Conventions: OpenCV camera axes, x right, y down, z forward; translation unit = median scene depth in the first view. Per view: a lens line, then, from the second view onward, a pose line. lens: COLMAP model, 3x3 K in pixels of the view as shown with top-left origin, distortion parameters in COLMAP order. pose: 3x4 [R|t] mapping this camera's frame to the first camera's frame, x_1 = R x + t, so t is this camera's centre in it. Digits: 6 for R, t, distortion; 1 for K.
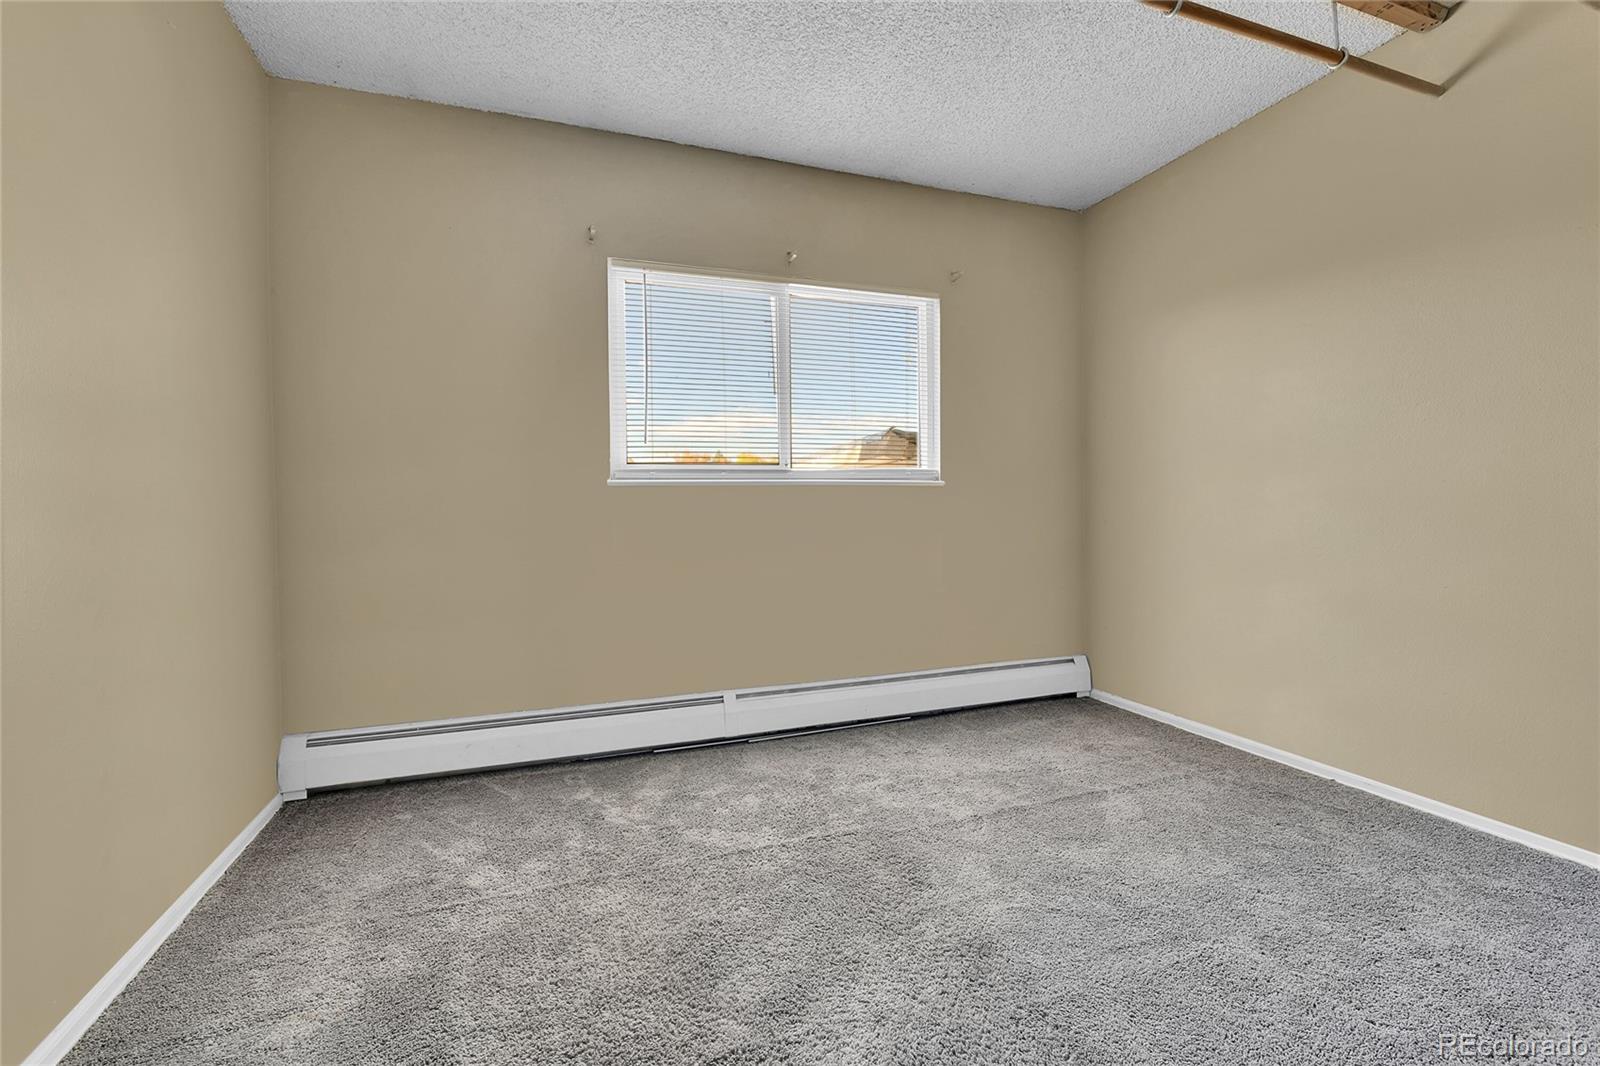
lens RADIAL K [[689.9, 0, 802.9], [0, 689.9, 532.8], [0, 0, 1]] dist [-0.010122, -0.000899]
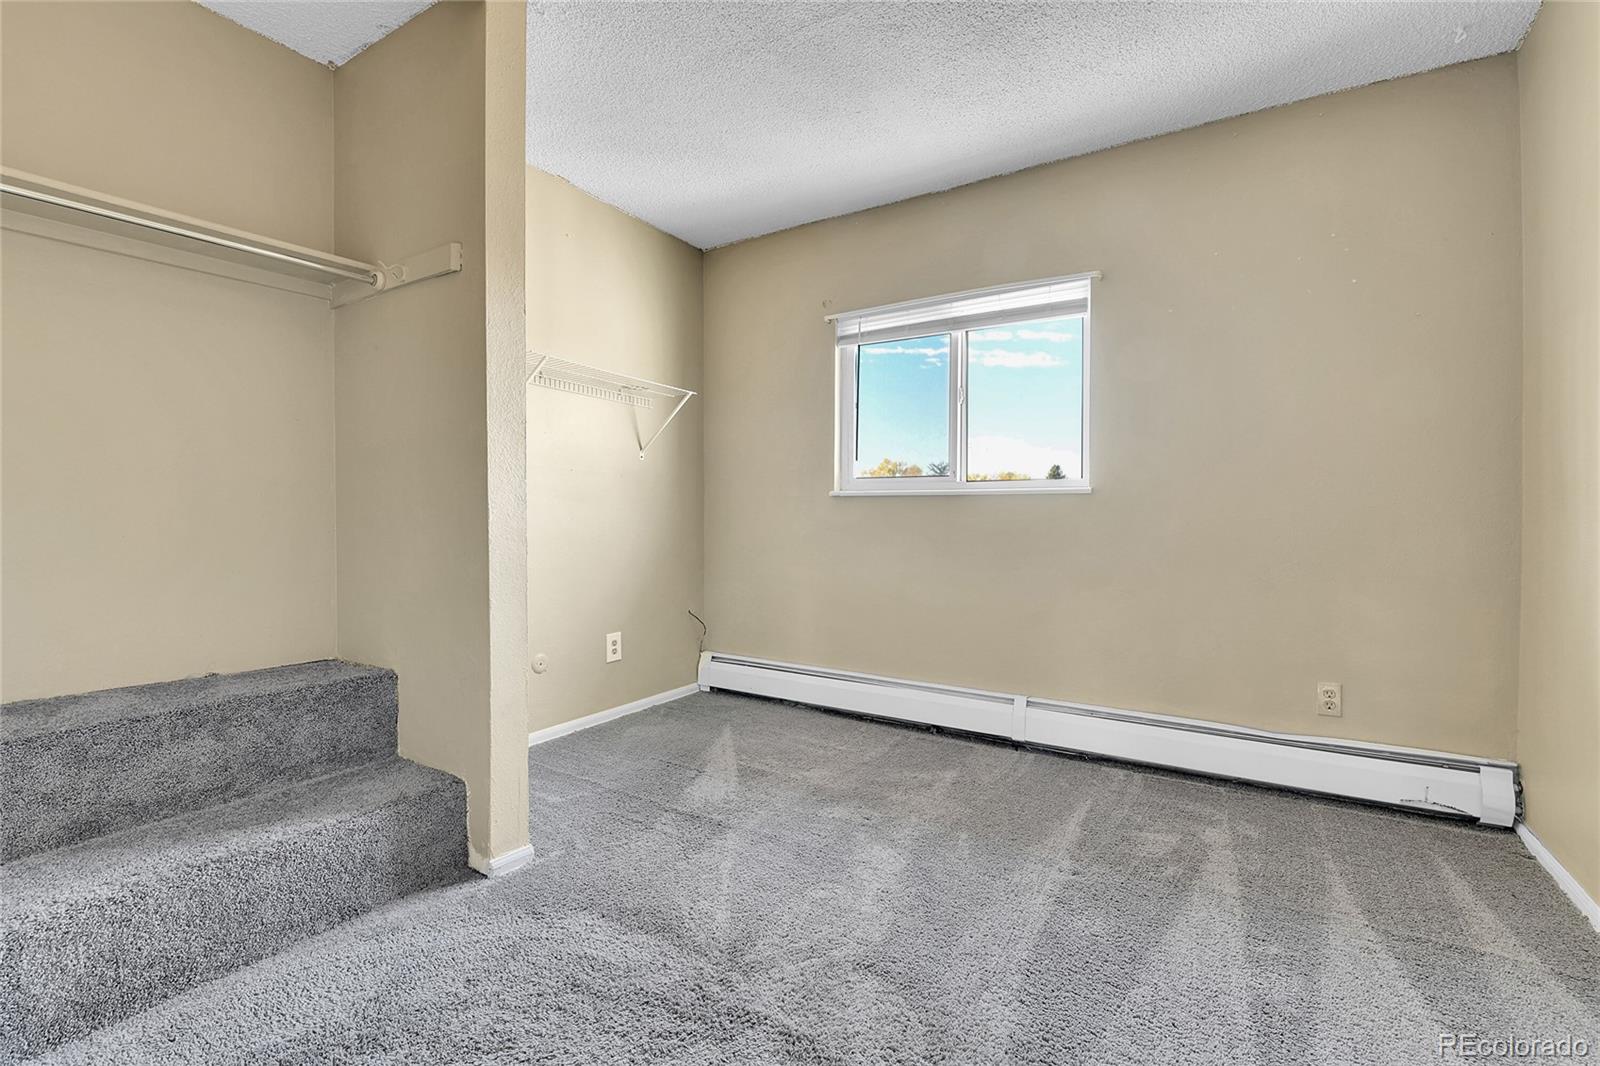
lens RADIAL K [[689.9, 0, 803.4], [0, 689.9, 522.9], [0, 0, 1]] dist [-0.010122, -0.000899]
pose [[0.590131, 0.020942, -0.807036, 0.696410], [-0.023736, 0.999681, 0.008585, -0.028944], [0.806958, 0.014090, 0.590440, 0.211348]]
